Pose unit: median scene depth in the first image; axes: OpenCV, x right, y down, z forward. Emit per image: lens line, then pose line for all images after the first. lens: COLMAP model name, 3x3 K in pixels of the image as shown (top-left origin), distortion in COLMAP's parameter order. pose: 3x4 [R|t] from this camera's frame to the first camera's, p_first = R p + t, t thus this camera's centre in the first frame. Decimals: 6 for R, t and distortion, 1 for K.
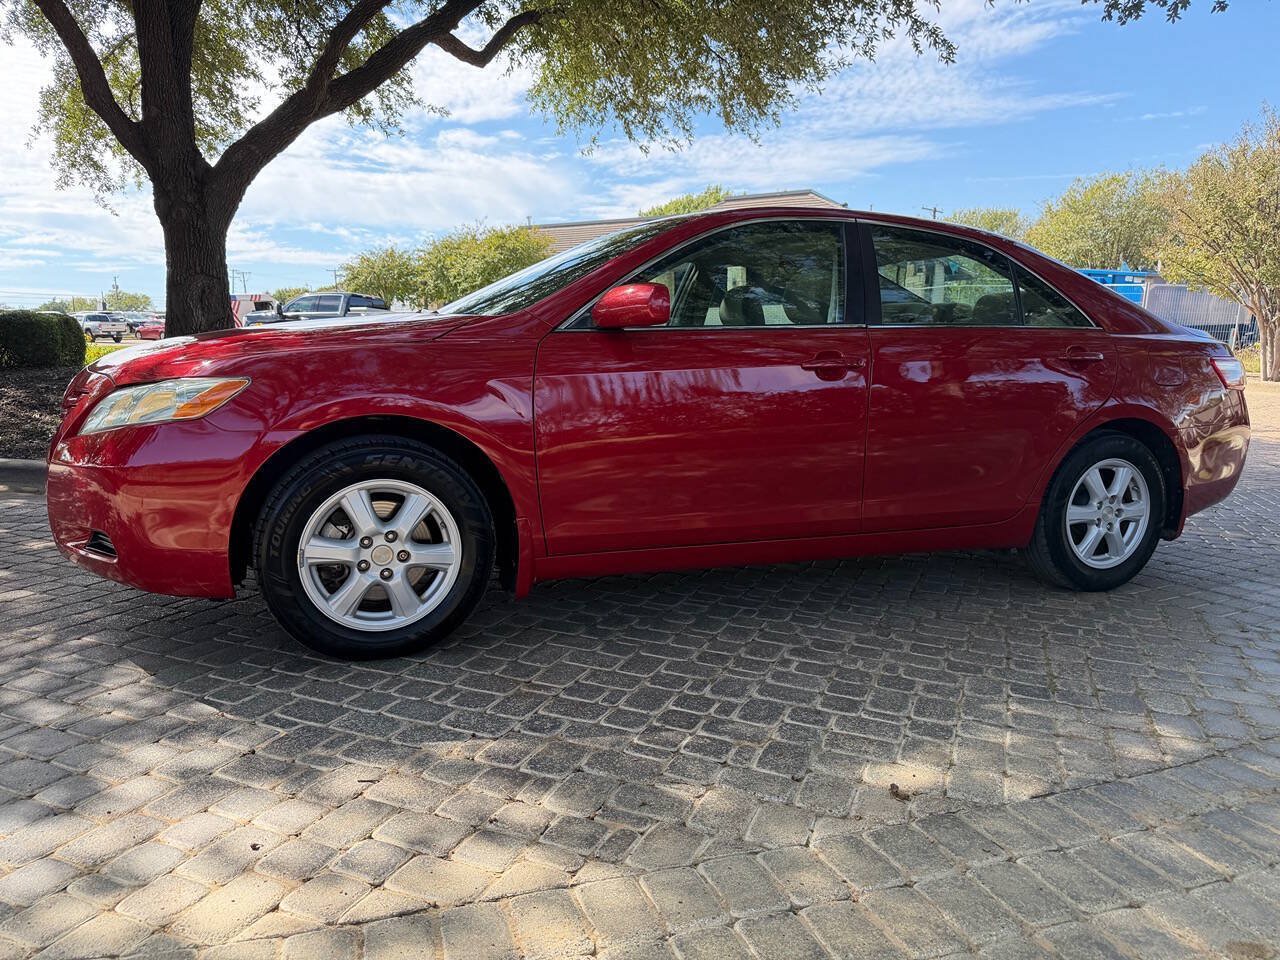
lens RADIAL K [[921.7, 0, 640.0], [0, 921.7, 480.0], [0, 0, 1]] dist [0.002861, -0.011960]
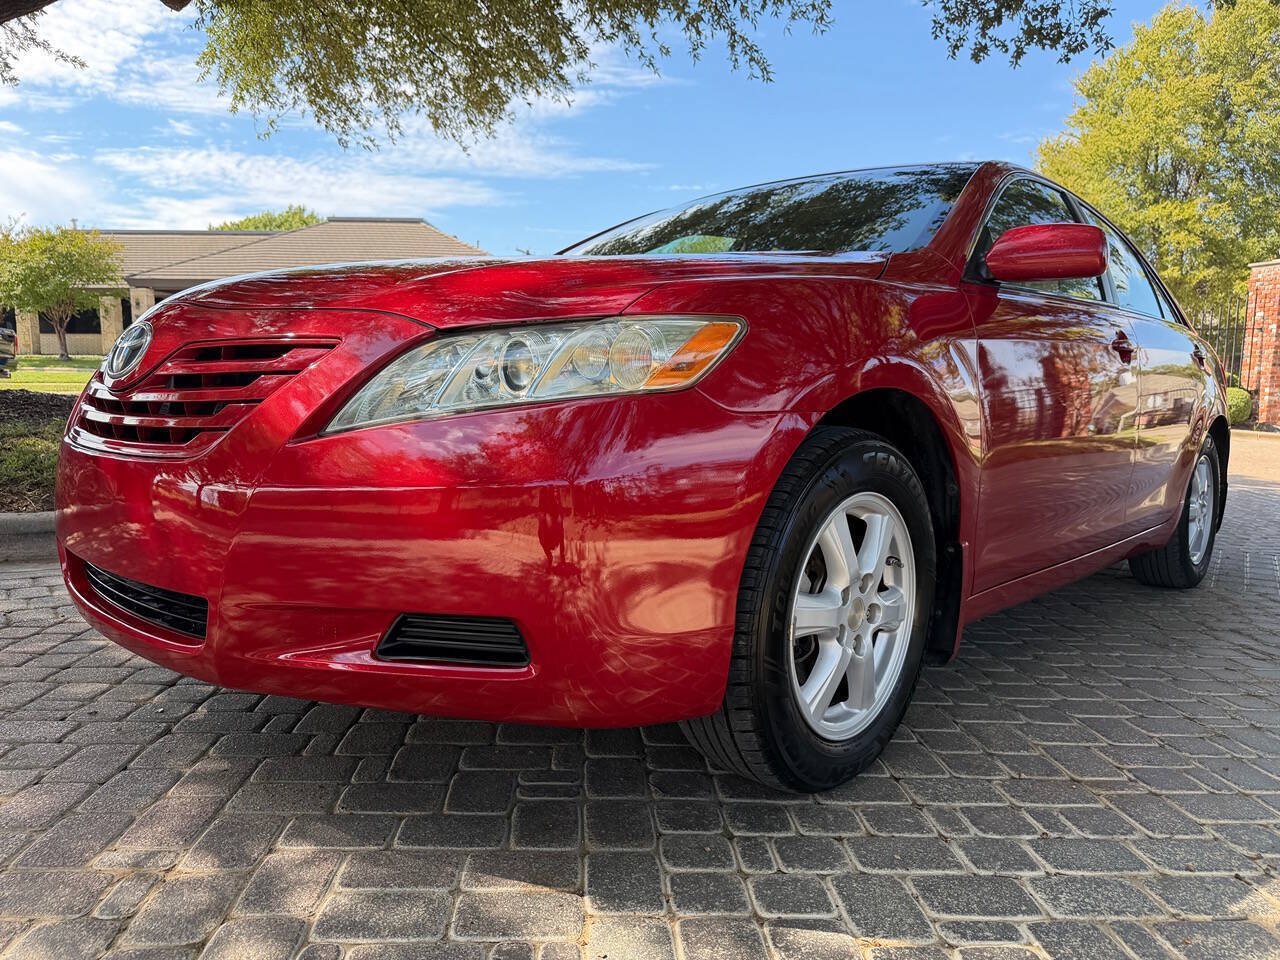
lens RADIAL K [[921.7, 0, 640.0], [0, 921.7, 480.0], [0, 0, 1]] dist [0.002861, -0.011960]
pose [[0.898526, -0.028901, 0.437967, -0.163266], [0.045161, 0.998621, -0.026755, -0.000045], [-0.436590, 0.043819, 0.898593, 0.117873]]
